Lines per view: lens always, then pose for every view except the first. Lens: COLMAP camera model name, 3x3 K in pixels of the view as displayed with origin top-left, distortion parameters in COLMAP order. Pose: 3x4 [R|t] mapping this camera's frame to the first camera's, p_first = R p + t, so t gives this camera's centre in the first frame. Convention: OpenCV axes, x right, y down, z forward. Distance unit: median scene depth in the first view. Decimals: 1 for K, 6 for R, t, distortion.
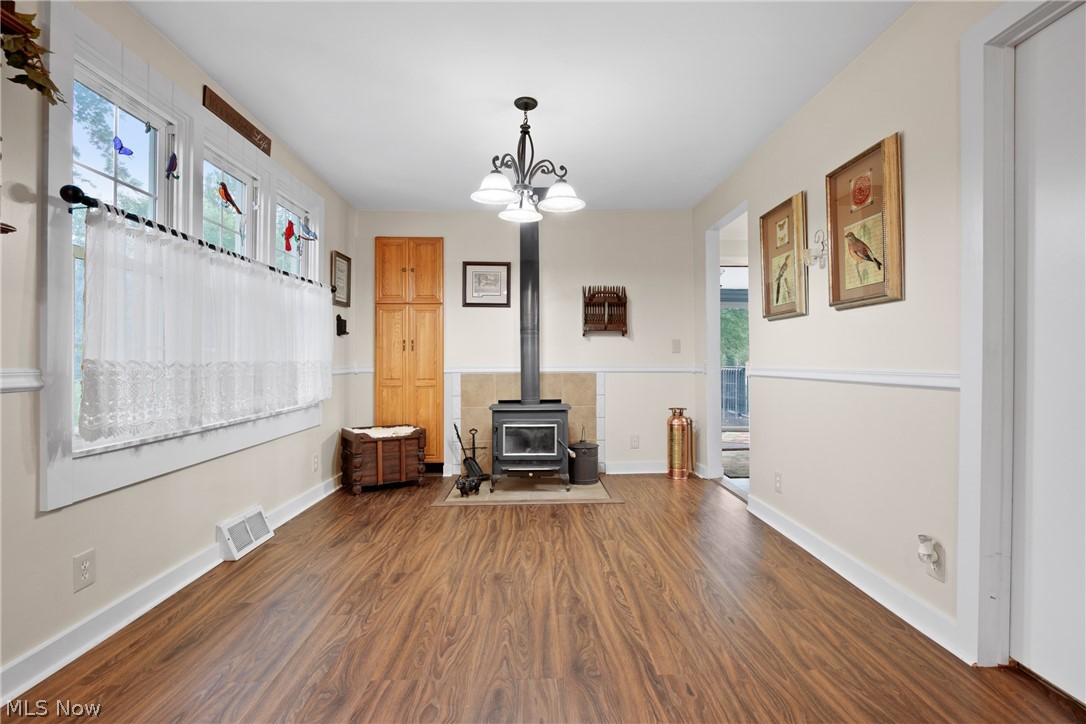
lens RADIAL K [[499.8, 0, 556.1], [0, 499.8, 366.6], [0, 0, 1]] dist [-0.031640, 0.008804]
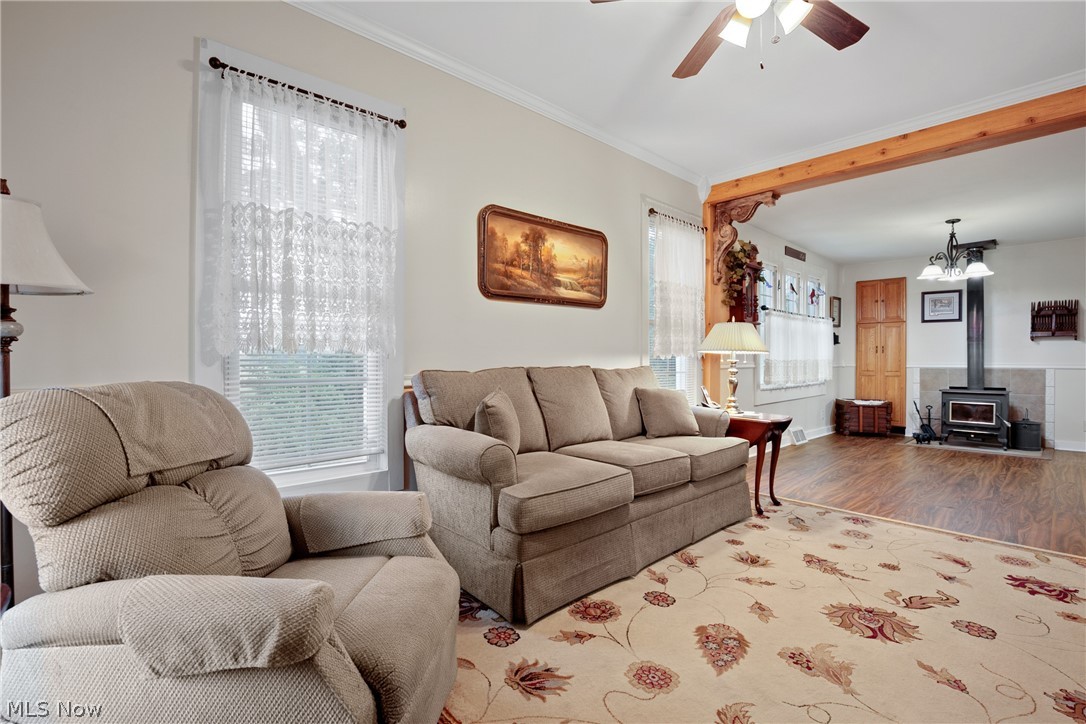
lens RADIAL K [[499.8, 0, 554.3], [0, 499.8, 356.4], [0, 0, 1]] dist [-0.031640, 0.008804]
pose [[0.650671, -0.000720, -0.759359, 0.242555], [-0.010319, 0.999899, -0.009789, 0.005328], [0.759289, 0.014205, 0.650598, -0.882557]]
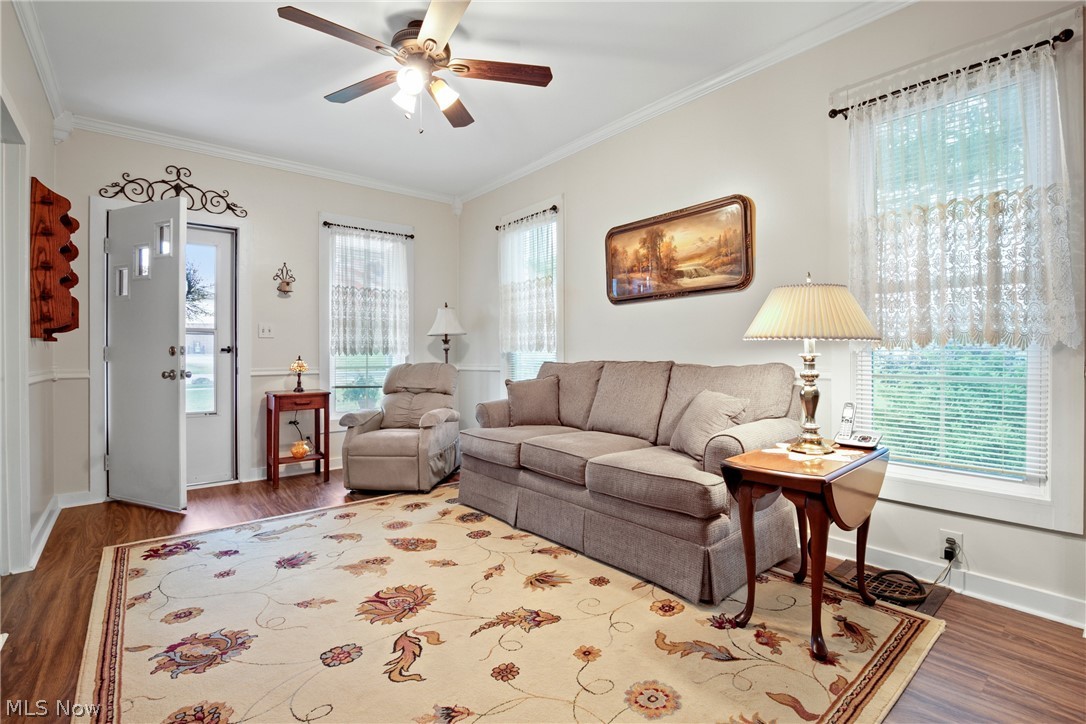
lens RADIAL K [[499.8, 0, 548.5], [0, 499.8, 358.9], [0, 0, 1]] dist [-0.031640, 0.008804]
pose [[-0.796337, 0.009055, -0.604786, 0.261169], [0.000804, 0.999903, 0.013913, -0.001929], [0.604853, 0.010593, -0.796267, 0.168116]]
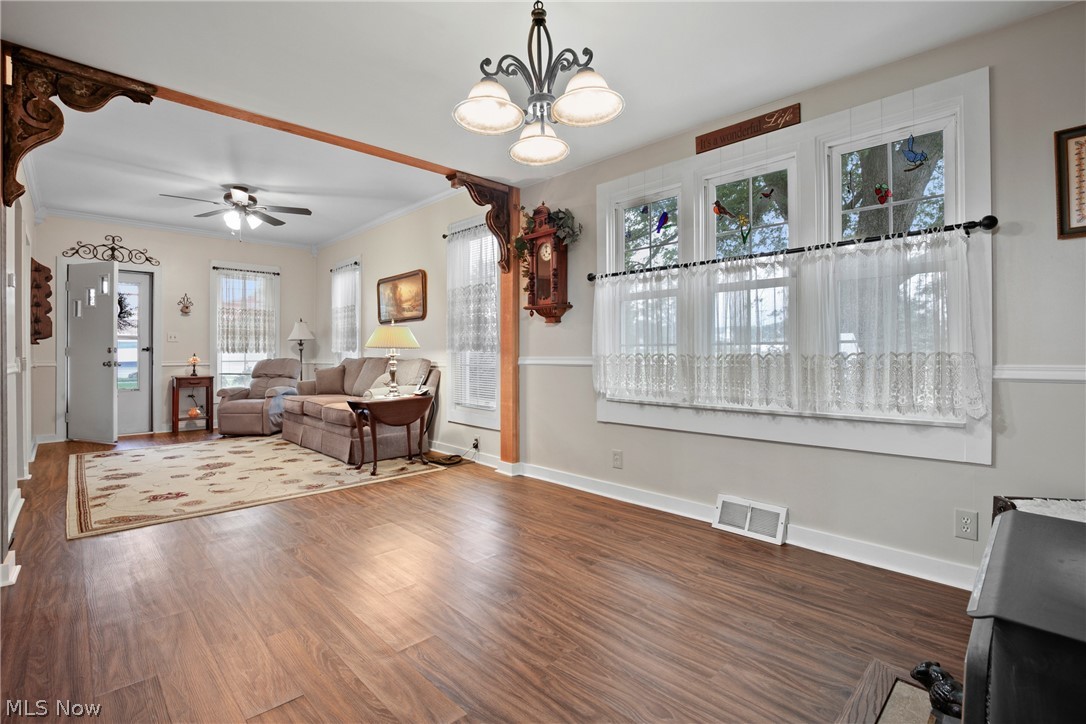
lens RADIAL K [[499.8, 0, 542.6], [0, 499.8, 358.6], [0, 0, 1]] dist [-0.031640, 0.008804]
pose [[-0.752985, 0.006050, -0.658010, 0.253451], [-0.005676, 0.999861, 0.015689, -0.009317], [0.658014, 0.015548, -0.752846, 0.998944]]
